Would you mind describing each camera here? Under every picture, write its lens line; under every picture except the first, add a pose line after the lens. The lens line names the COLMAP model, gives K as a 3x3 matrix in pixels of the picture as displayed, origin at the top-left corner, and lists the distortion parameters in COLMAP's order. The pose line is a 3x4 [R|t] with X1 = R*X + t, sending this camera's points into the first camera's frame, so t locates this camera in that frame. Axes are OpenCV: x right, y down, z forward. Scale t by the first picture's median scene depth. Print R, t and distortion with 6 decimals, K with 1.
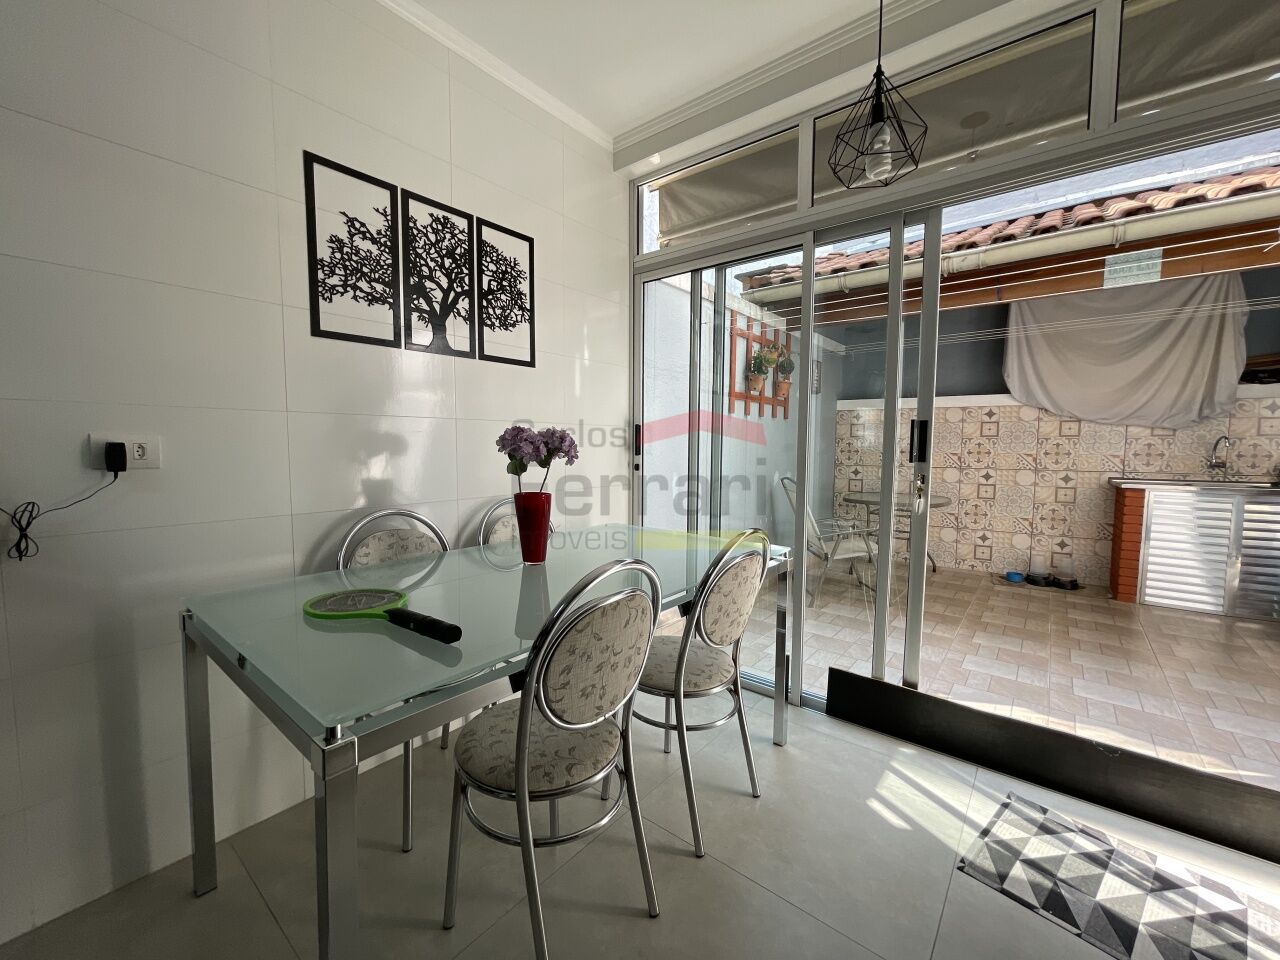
lens RADIAL K [[517.9, 0, 638.3], [0, 517.9, 478.1], [0, 0, 1]] dist [-0.003682, -0.000197]
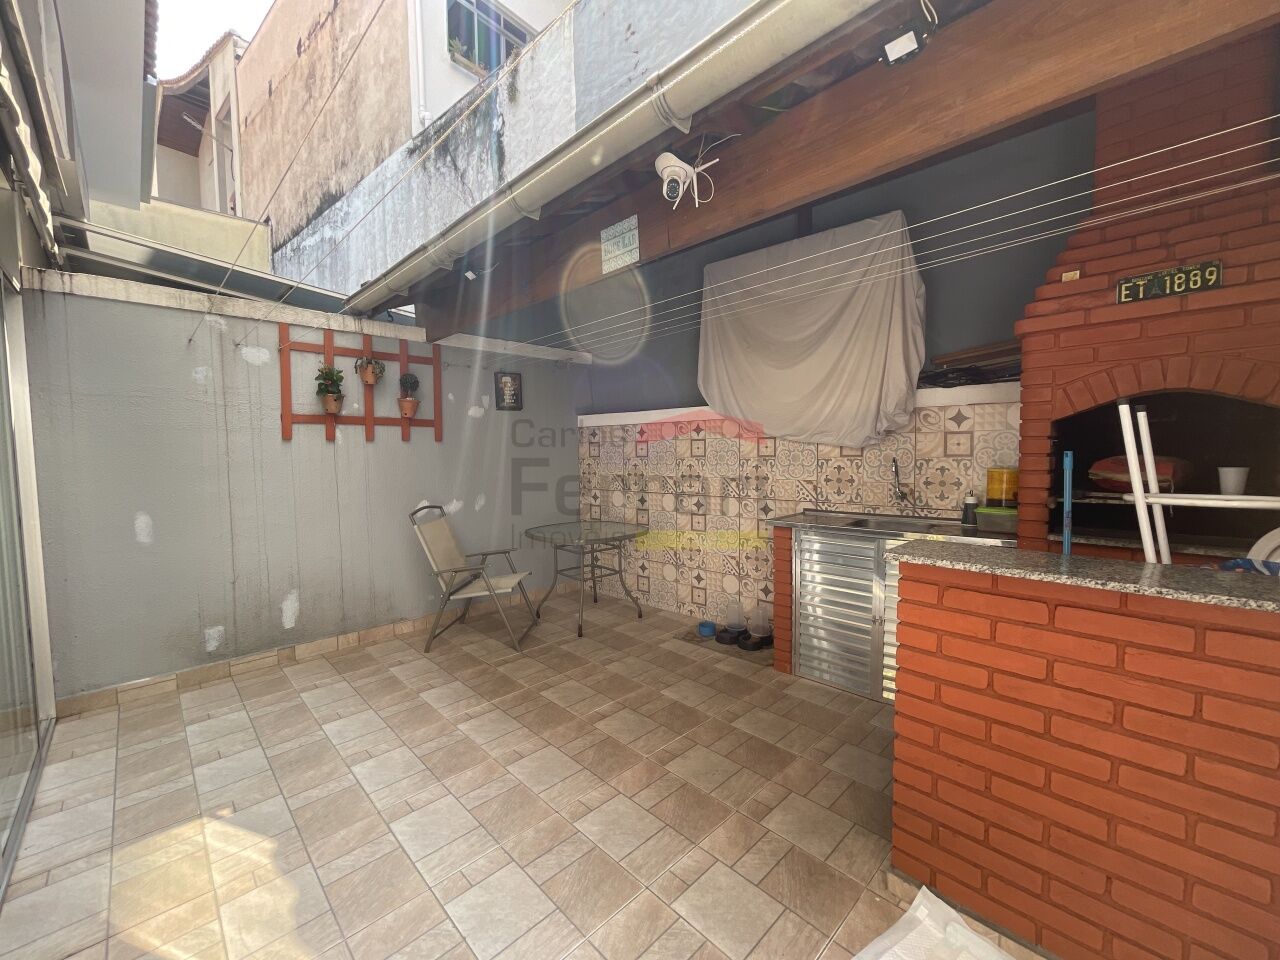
lens RADIAL K [[517.9, 0, 640.4], [0, 517.9, 478.9], [0, 0, 1]] dist [-0.003682, -0.000197]
pose [[0.992603, -0.007803, -0.121154, 0.806664], [0.006043, 0.999871, -0.014886, -0.038967], [0.121254, 0.014044, 0.992522, 0.189092]]
